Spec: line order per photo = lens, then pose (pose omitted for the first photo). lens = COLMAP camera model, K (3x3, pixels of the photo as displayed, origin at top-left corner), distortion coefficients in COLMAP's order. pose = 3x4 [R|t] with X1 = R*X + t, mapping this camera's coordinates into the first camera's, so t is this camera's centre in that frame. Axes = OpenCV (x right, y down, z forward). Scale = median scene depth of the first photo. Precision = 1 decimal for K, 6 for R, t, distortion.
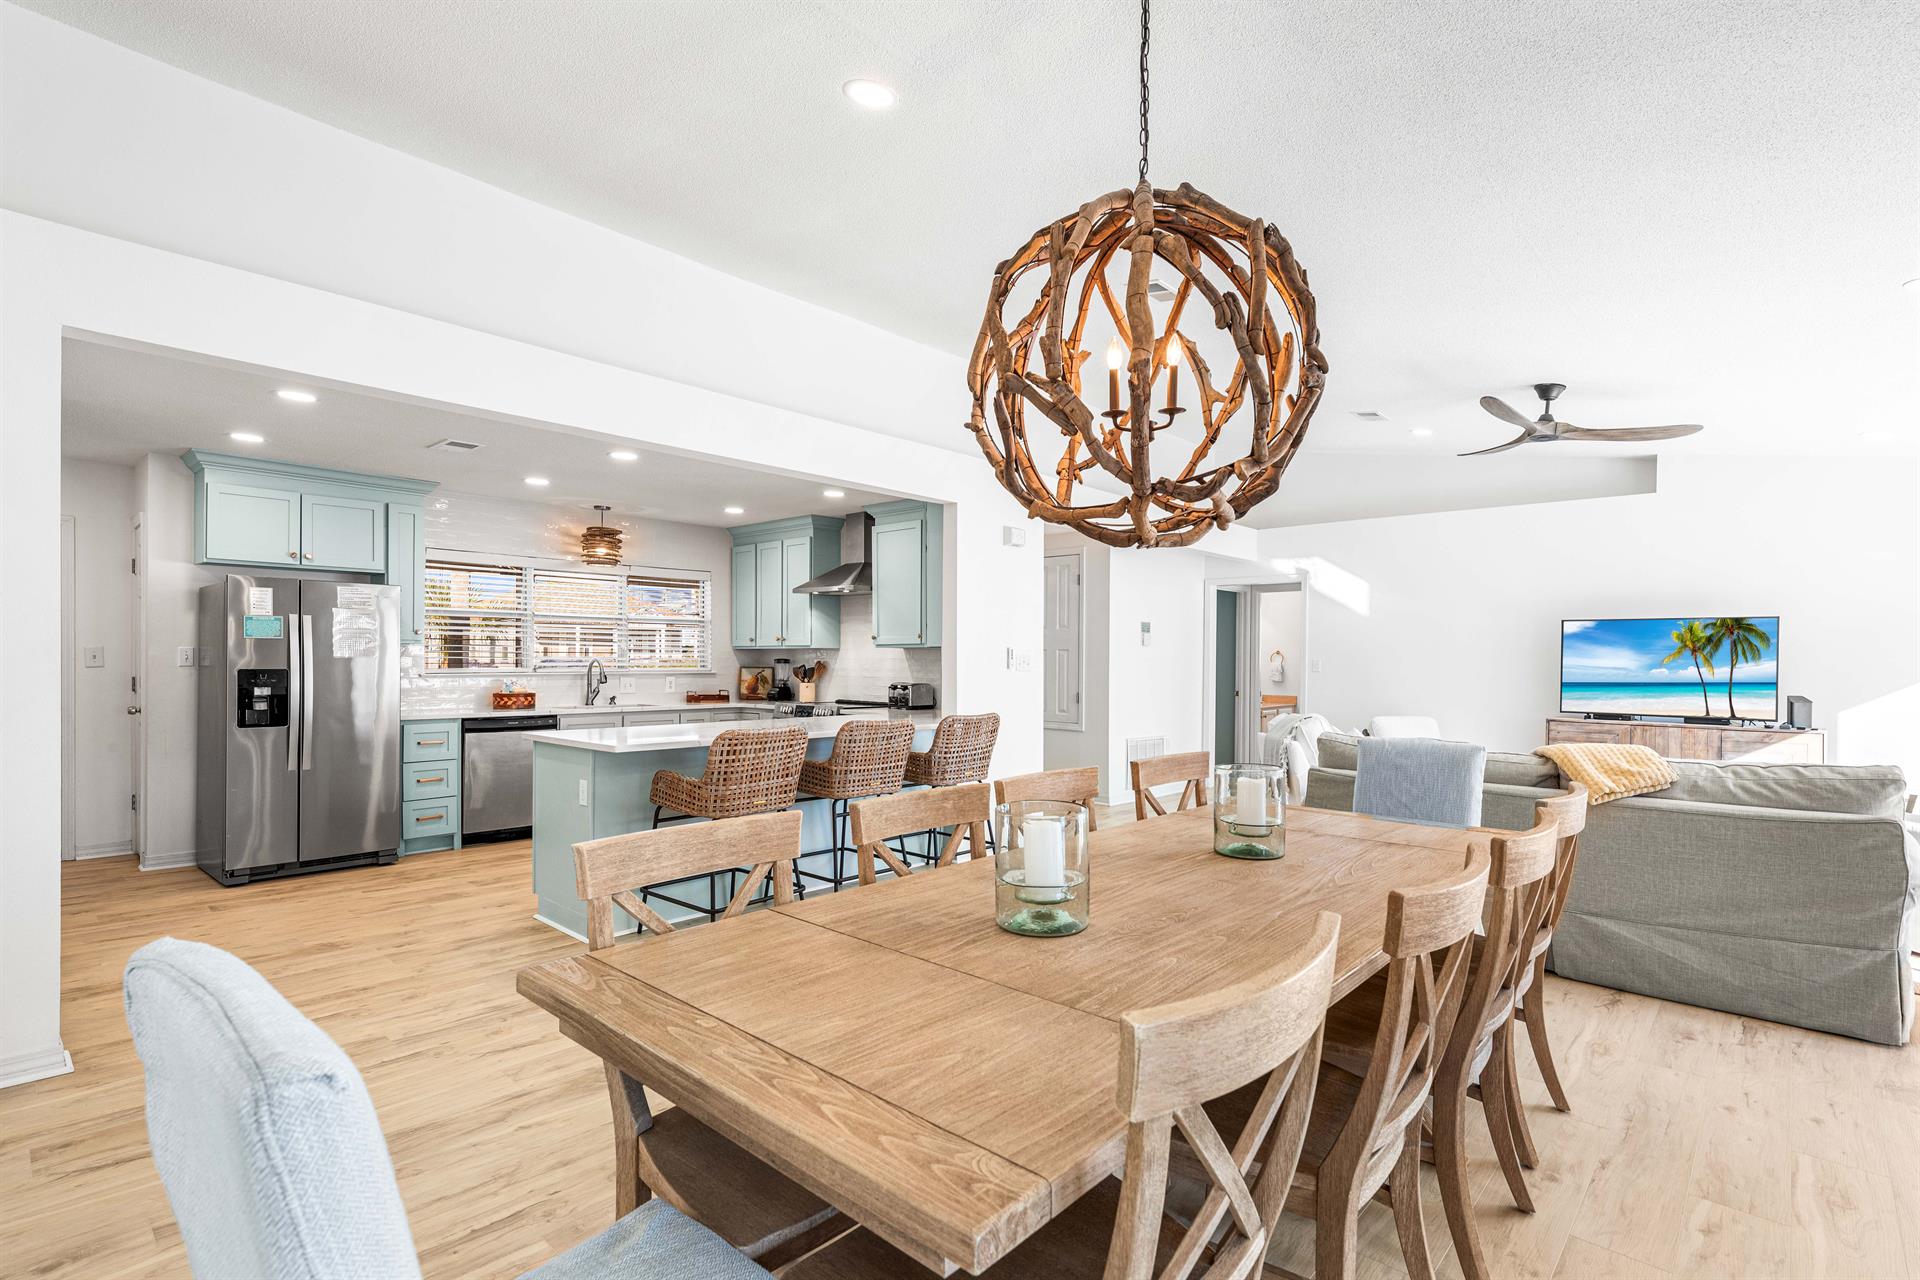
lens RADIAL K [[905.7, 0, 967.6], [0, 905.7, 665.9], [0, 0, 1]] dist [-0.000657, 0.000085]
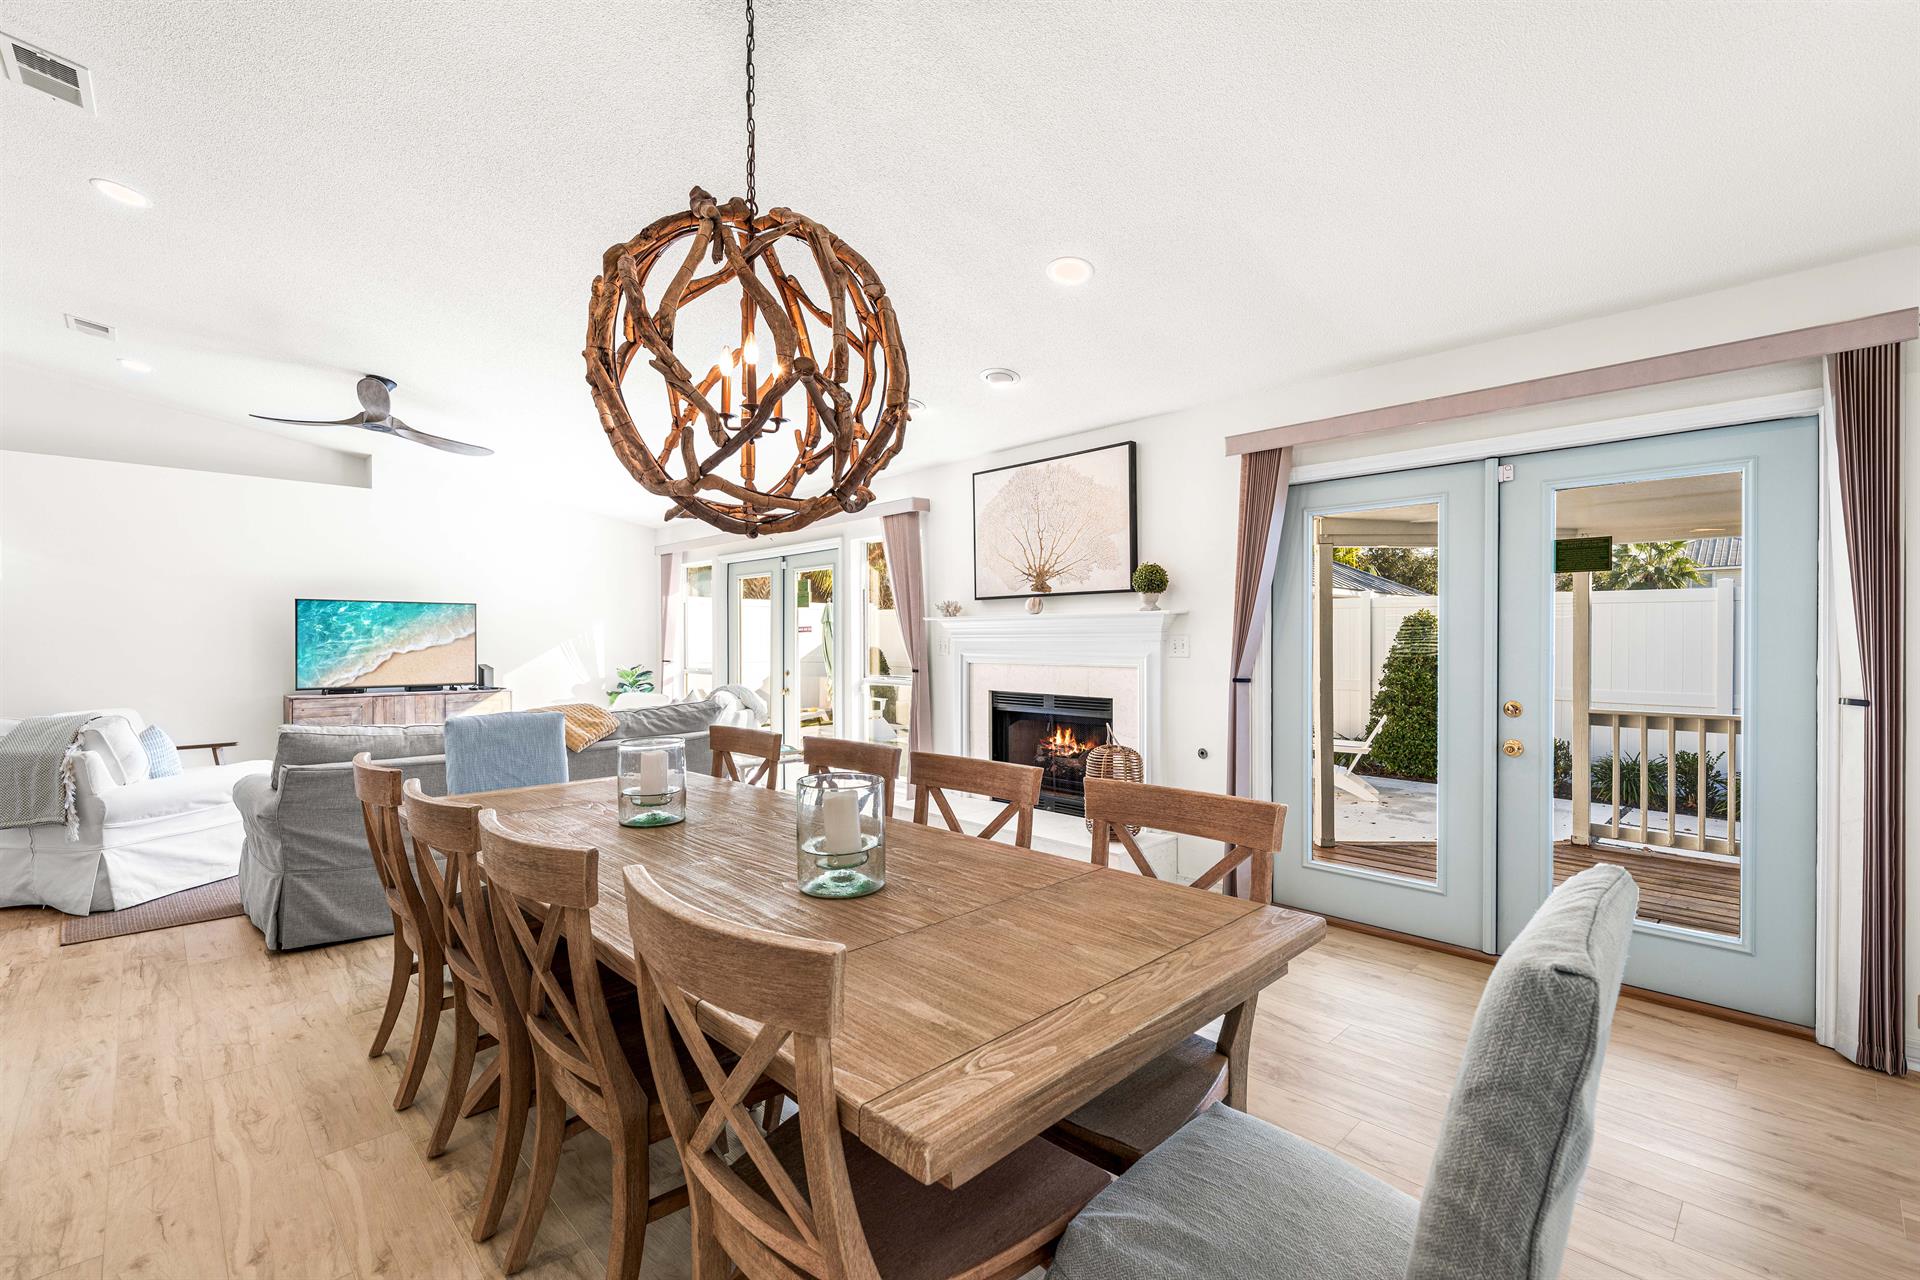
lens RADIAL K [[847.7, 0, 960.2], [0, 847.7, 639.2], [0, 0, 1]] dist [0.002637, 0.000069]
pose [[0.055149, -0.009388, 0.998434, -0.480422], [0.012812, 0.999880, 0.008694, -0.008291], [-0.998396, 0.012313, 0.055263, 0.421342]]
